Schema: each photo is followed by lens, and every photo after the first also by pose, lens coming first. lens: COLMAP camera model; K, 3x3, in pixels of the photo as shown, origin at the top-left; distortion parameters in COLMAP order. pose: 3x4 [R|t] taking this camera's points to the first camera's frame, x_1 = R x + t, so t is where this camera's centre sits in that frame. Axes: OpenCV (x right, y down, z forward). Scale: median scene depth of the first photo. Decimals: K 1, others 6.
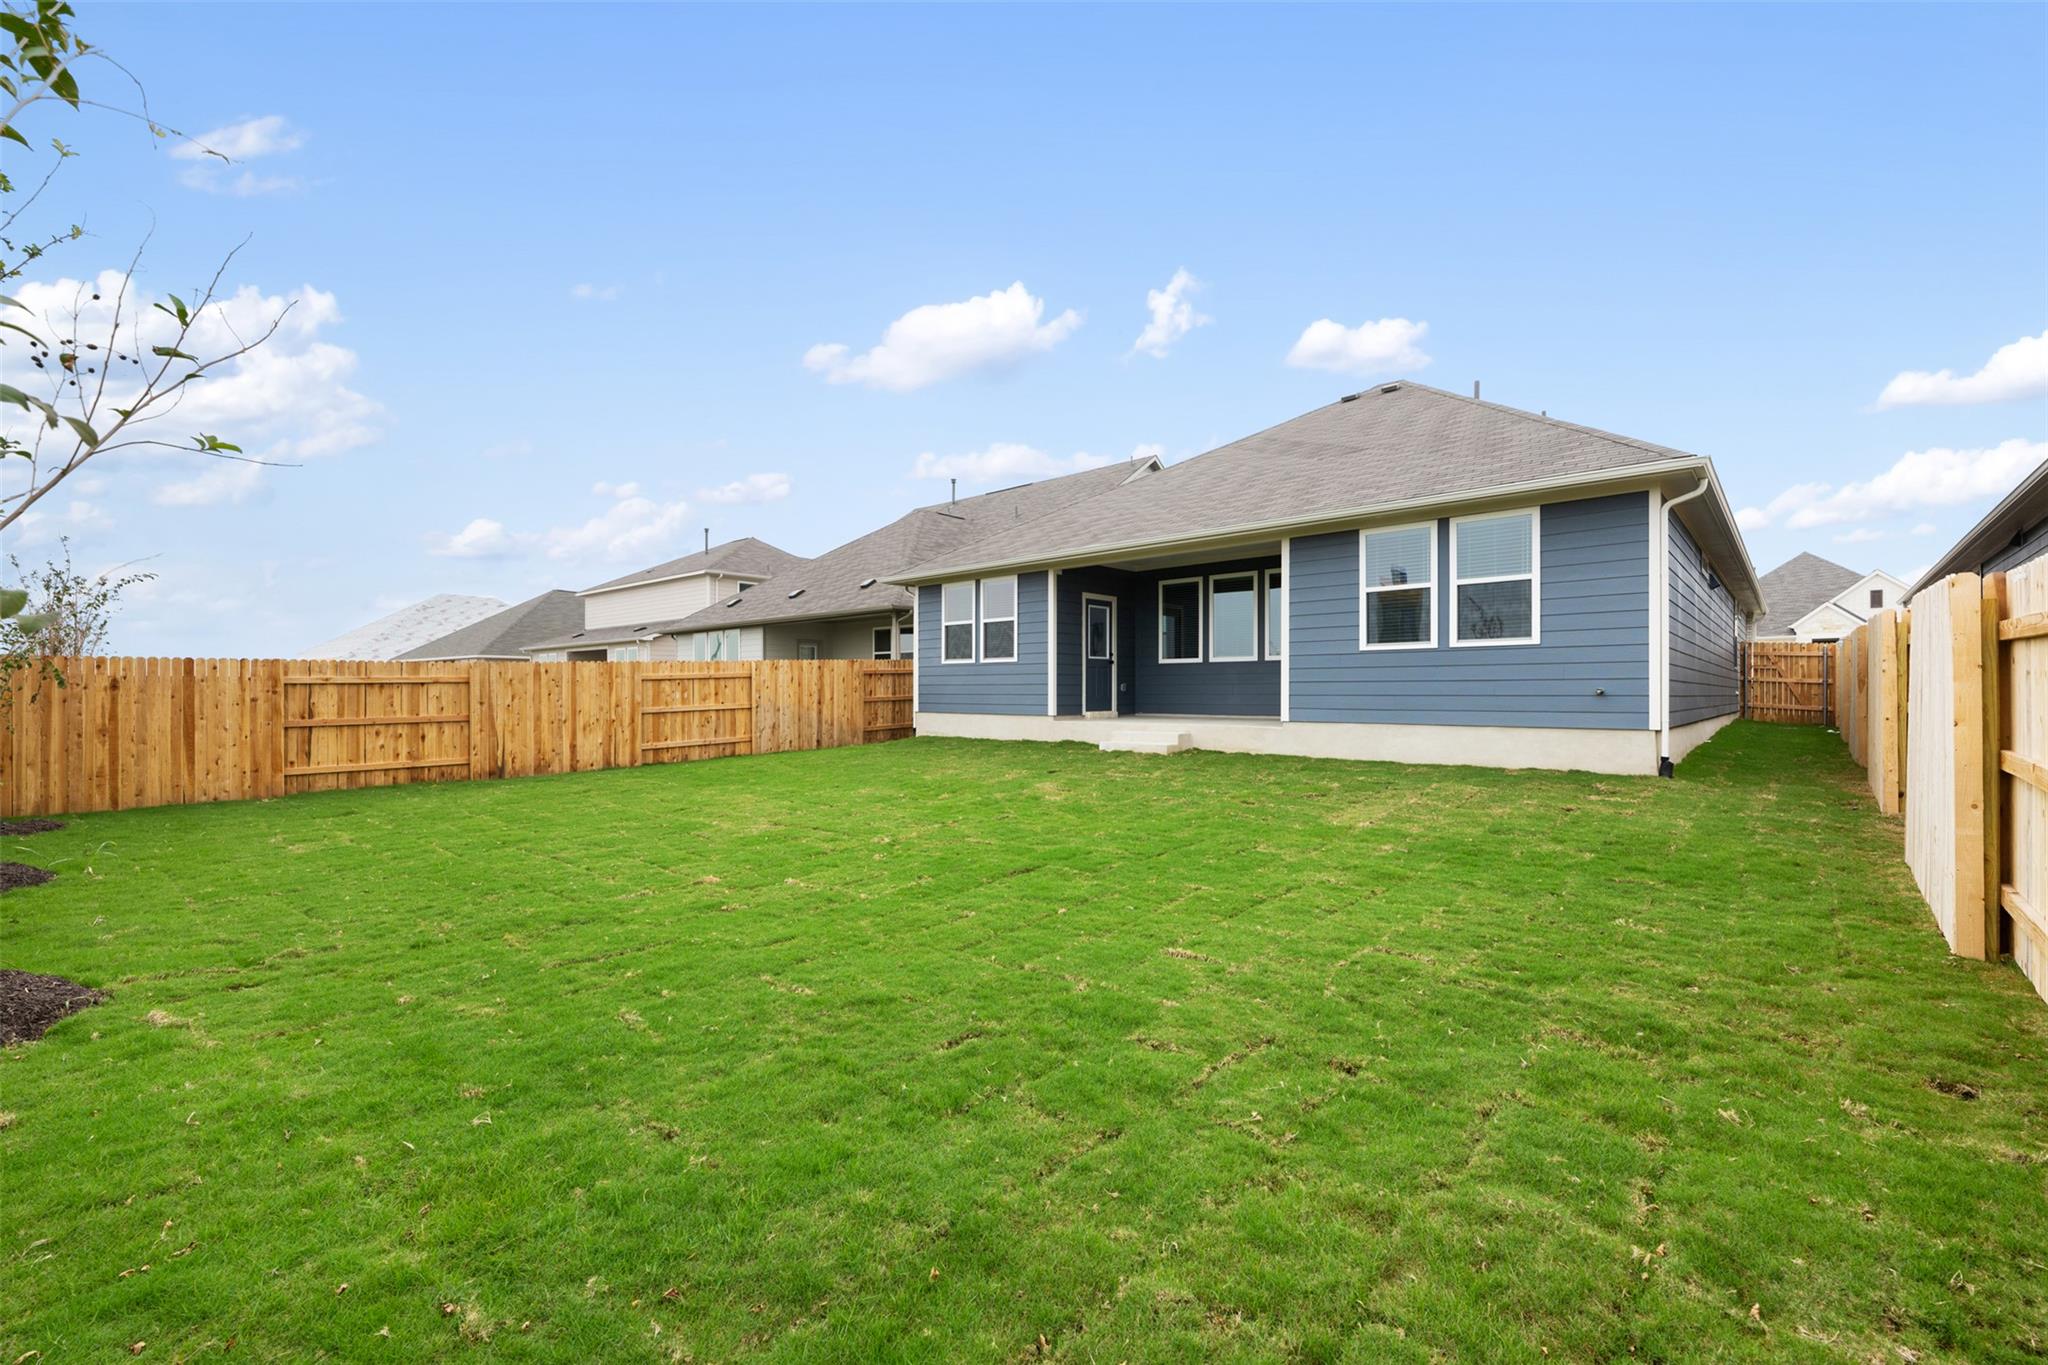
lens RADIAL K [[845.0, 0, 1024.0], [0, 845.0, 682.5], [0, 0, 1]] dist [-0.000314, -0.000051]
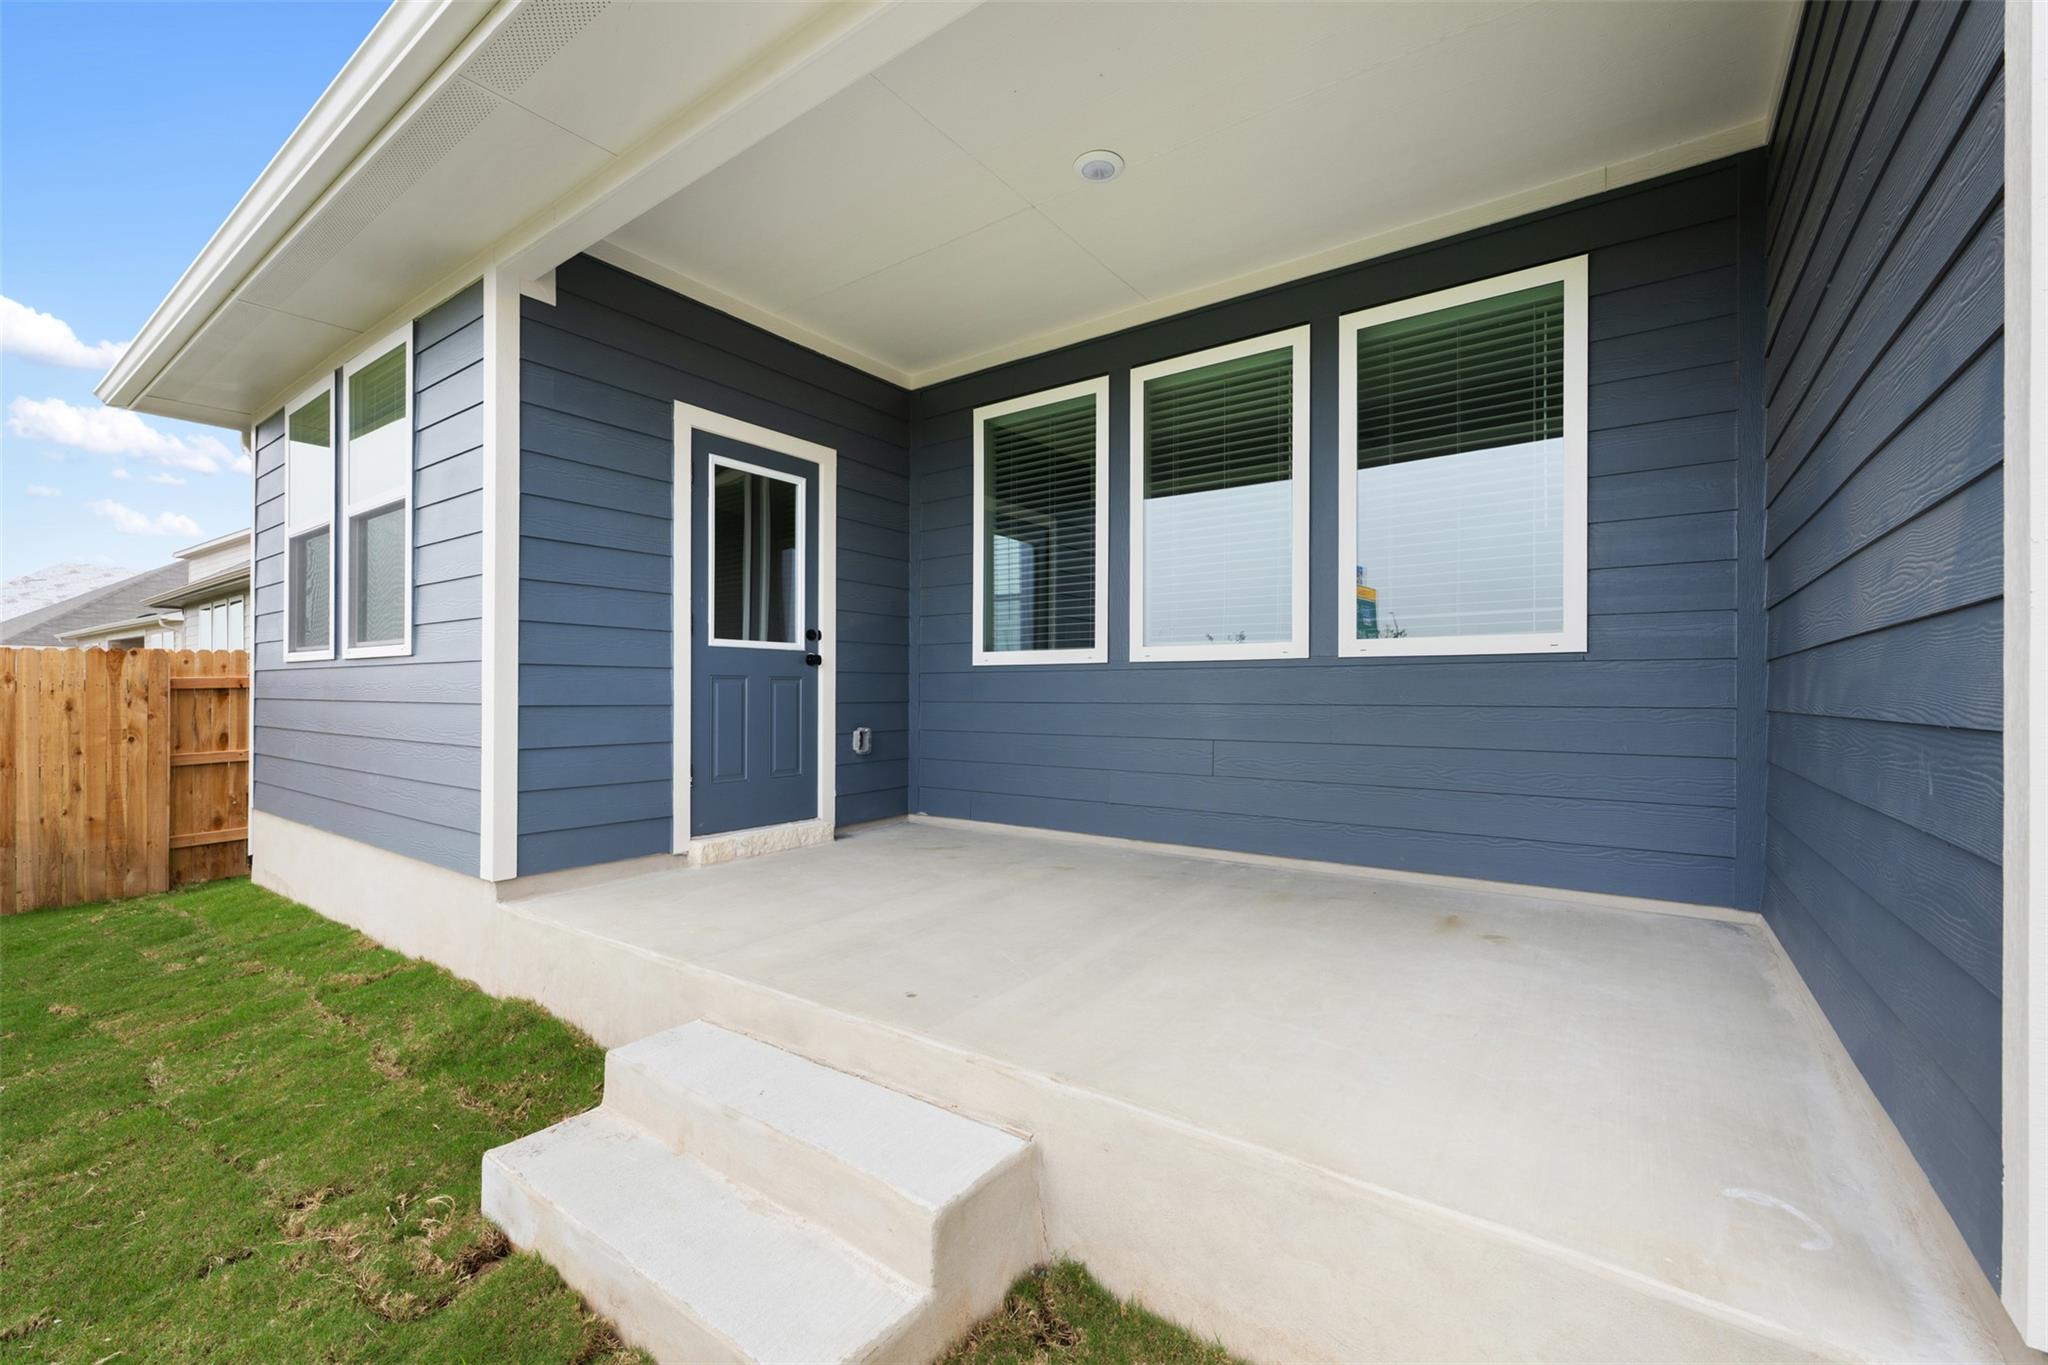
lens RADIAL K [[845.0, 0, 1024.0], [0, 845.0, 682.5], [0, 0, 1]] dist [-0.000314, -0.000051]
pose [[0.996067, 0.007063, 0.088320, 0.152291], [-0.006555, 0.999960, -0.006040, -0.014865], [-0.088359, 0.005438, 0.996074, 0.691419]]
